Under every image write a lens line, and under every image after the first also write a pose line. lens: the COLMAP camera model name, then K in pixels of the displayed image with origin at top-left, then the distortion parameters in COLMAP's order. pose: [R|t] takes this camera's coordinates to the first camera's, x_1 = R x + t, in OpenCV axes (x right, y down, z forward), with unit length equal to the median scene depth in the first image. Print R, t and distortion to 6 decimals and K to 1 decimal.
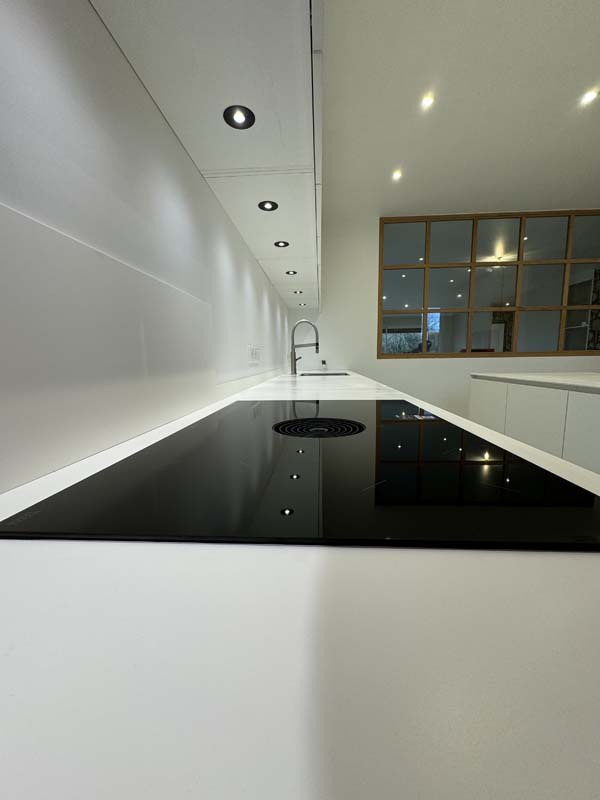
lens RADIAL K [[313.5, 0, 300.0], [0, 313.5, 400.0], [0, 0, 1]] dist [-0.011212, 0.000286]
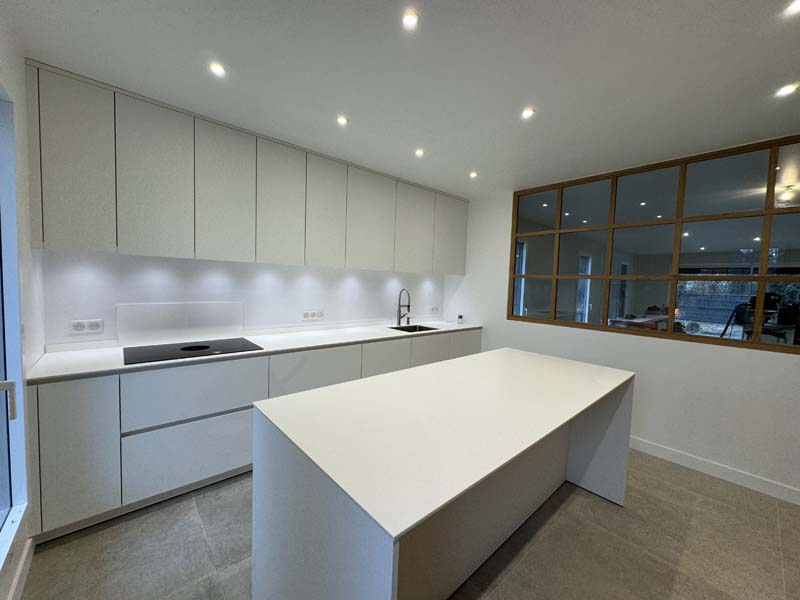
lens RADIAL K [[313.5, 0, 400.0], [0, 313.5, 300.0], [0, 0, 1]] dist [-0.011212, 0.000286]
pose [[0.706831, 0.074214, -0.703478, 0.983545], [-0.137522, 0.989924, -0.033744, -0.148364], [0.693885, 0.120596, 0.709915, -0.017598]]
